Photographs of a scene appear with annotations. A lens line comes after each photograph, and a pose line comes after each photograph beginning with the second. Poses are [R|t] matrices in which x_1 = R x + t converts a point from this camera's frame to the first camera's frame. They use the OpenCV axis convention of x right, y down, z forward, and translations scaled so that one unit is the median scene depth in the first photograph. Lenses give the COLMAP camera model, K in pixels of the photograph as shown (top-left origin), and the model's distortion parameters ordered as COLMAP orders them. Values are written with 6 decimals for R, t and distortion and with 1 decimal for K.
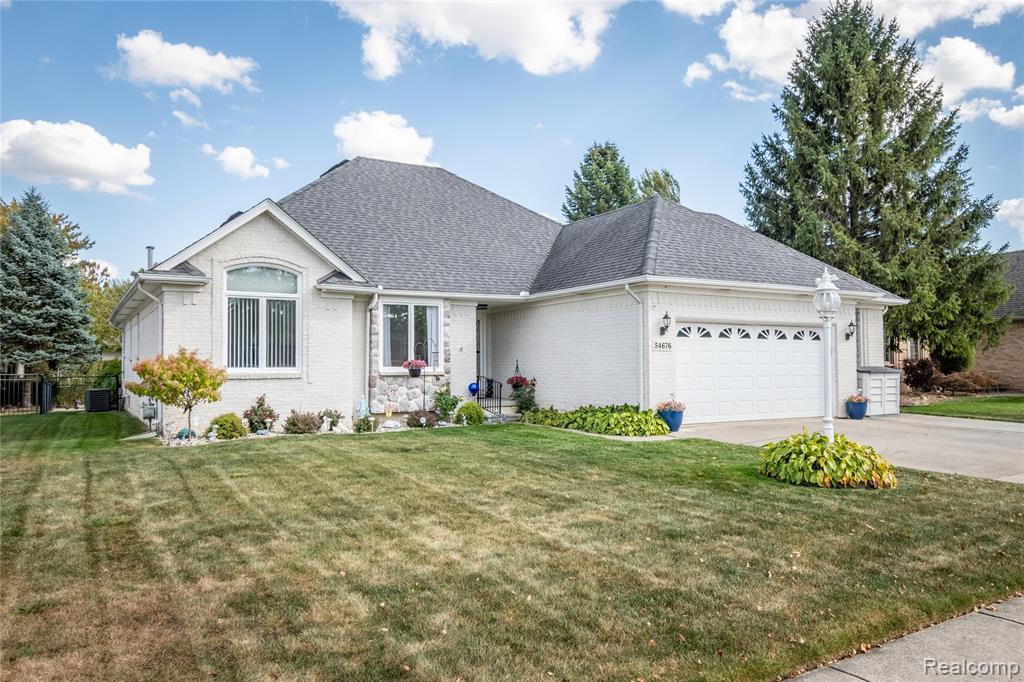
lens RADIAL K [[718.8, 0, 509.6], [0, 718.8, 348.5], [0, 0, 1]] dist [0.004148, 0.005084]
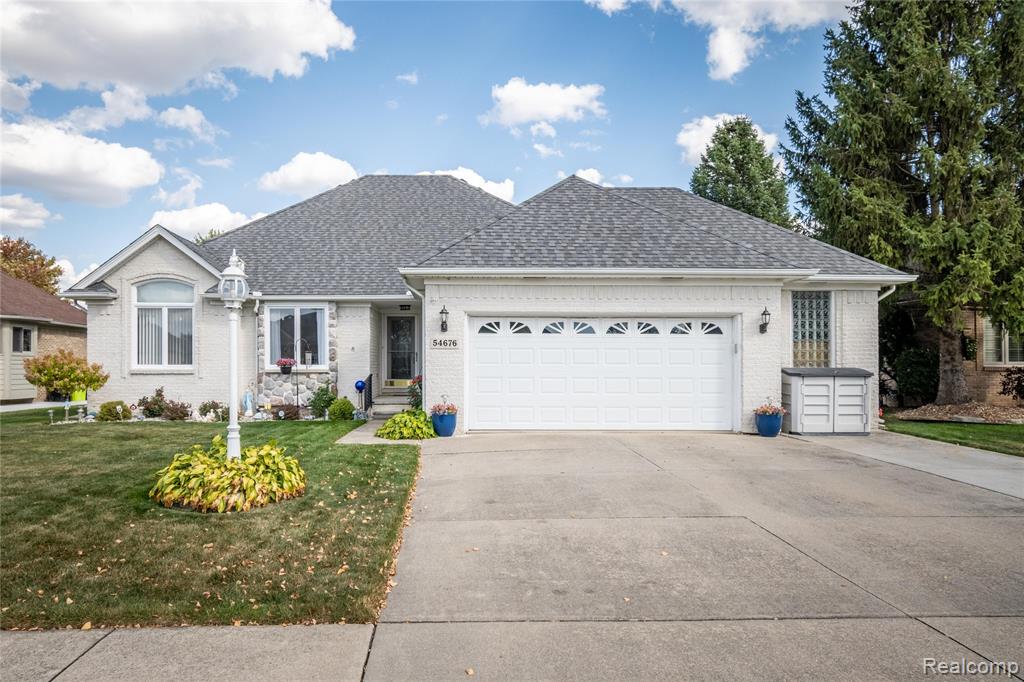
lens RADIAL K [[693.7, 0, 477.7], [0, 693.7, 360.2], [0, 0, 1]] dist [0.014468, 0.004557]
pose [[0.869221, 0.000848, -0.494423, 0.647895], [0.004611, 0.999941, 0.009823, 0.009268], [0.494402, -0.010818, 0.869166, 0.224285]]
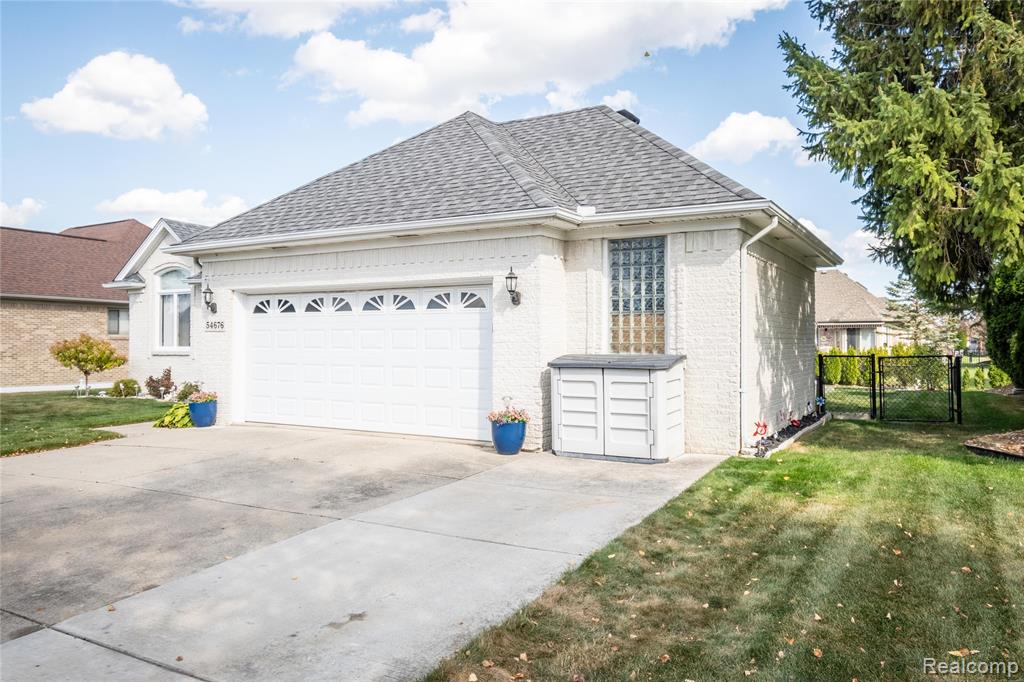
lens RADIAL K [[778.5, 0, 513.0], [0, 778.5, 340.7], [0, 0, 1]] dist [-0.037525, -0.001806]
pose [[0.475737, 0.003326, -0.879581, 1.107835], [0.017246, 0.999765, 0.013108, 0.007953], [0.879419, -0.021405, 0.475568, 0.815201]]
